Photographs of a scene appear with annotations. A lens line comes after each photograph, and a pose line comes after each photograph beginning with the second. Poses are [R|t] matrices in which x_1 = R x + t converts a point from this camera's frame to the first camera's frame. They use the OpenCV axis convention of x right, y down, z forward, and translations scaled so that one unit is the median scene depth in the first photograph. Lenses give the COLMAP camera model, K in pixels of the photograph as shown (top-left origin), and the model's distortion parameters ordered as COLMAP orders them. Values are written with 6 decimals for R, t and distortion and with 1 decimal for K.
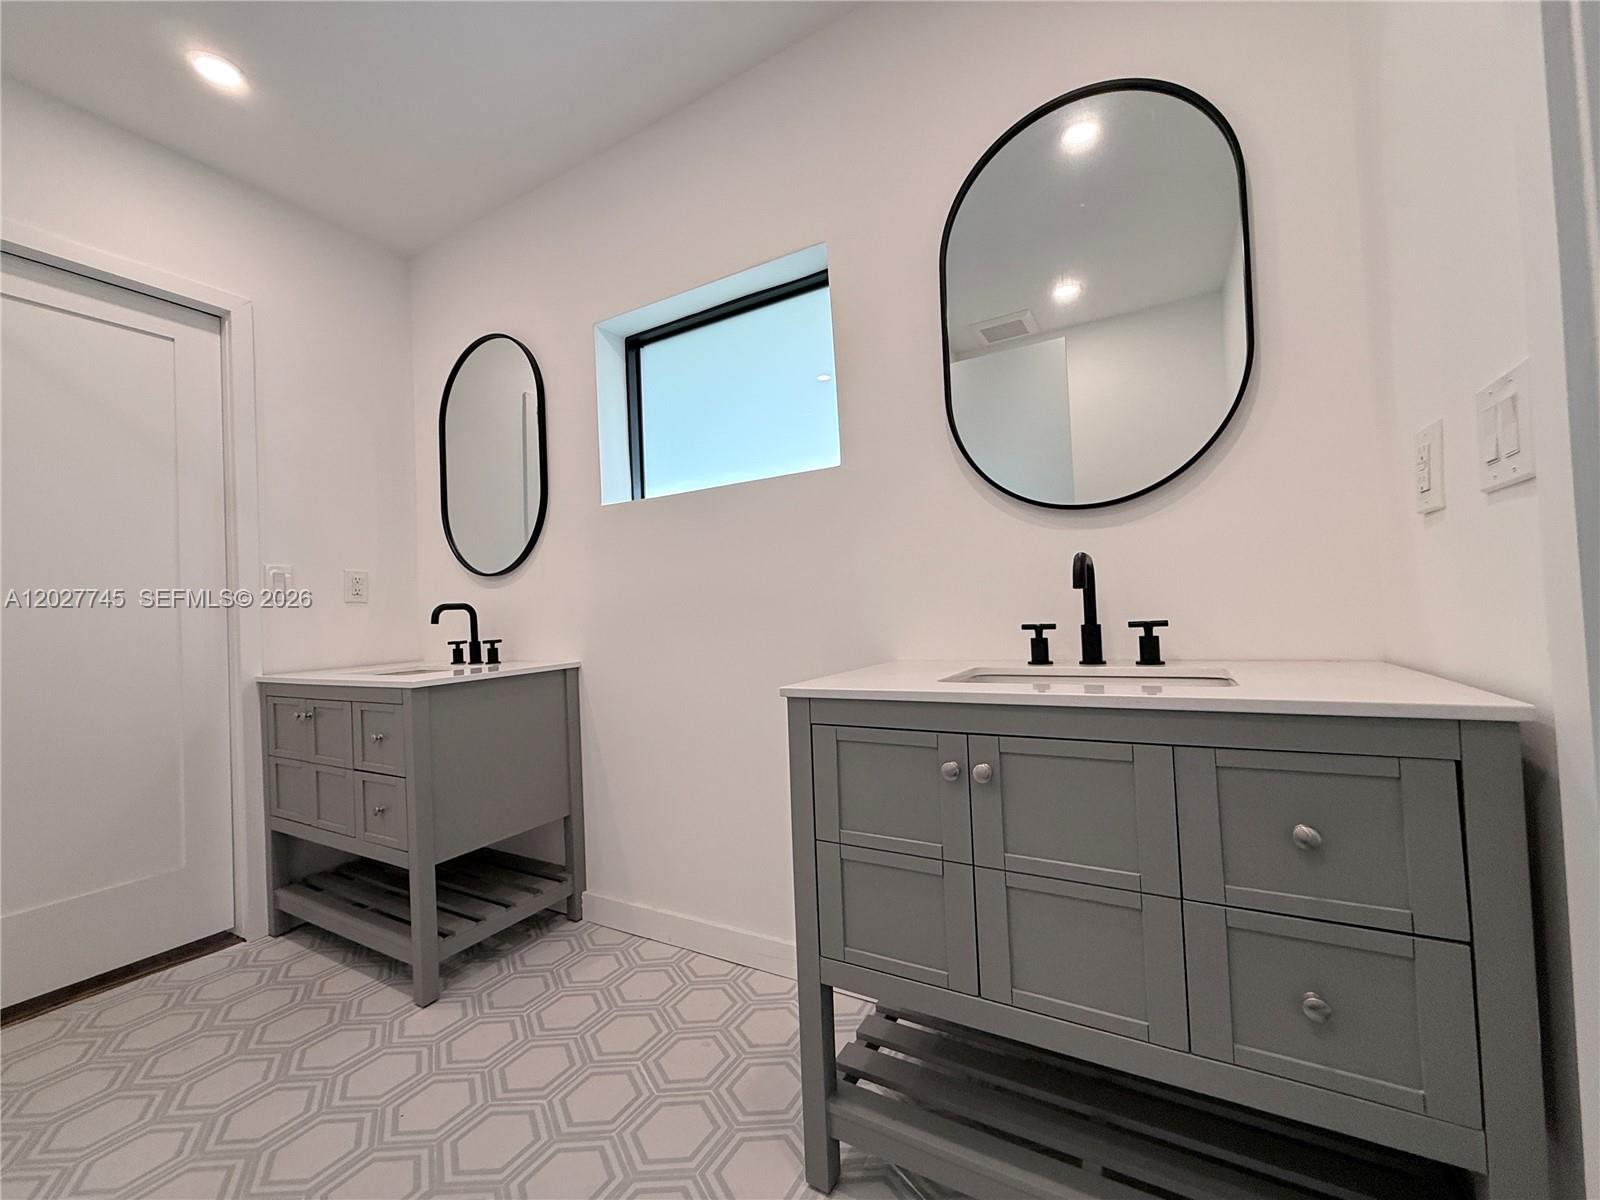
lens RADIAL K [[635.4, 0, 798.0], [0, 635.4, 599.6], [0, 0, 1]] dist [-0.000593, -0.000252]
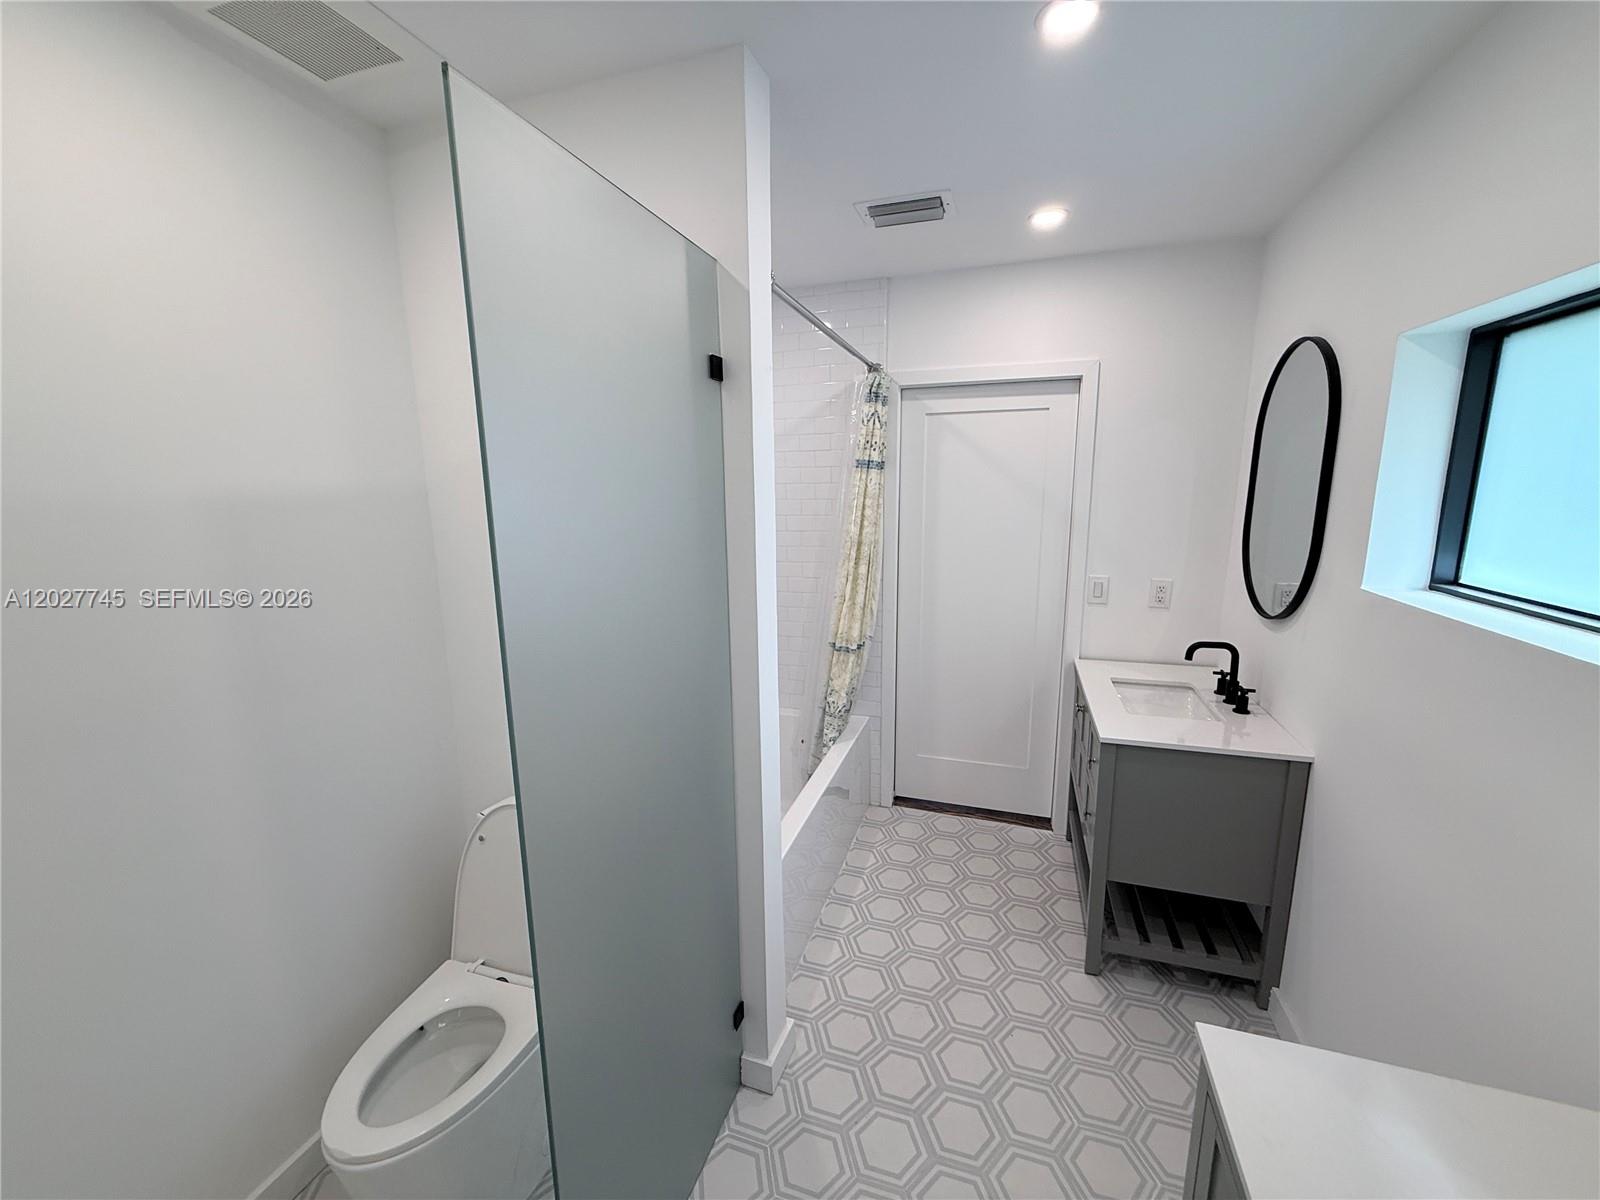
lens RADIAL K [[635.4, 0, 799.1], [0, 635.4, 602.8], [0, 0, 1]] dist [-0.000593, -0.000252]
pose [[0.204189, 0.219608, -0.953981, 0.337391], [0.020648, 0.973329, 0.228482, -0.374256], [0.978714, -0.066351, 0.194208, 0.213886]]
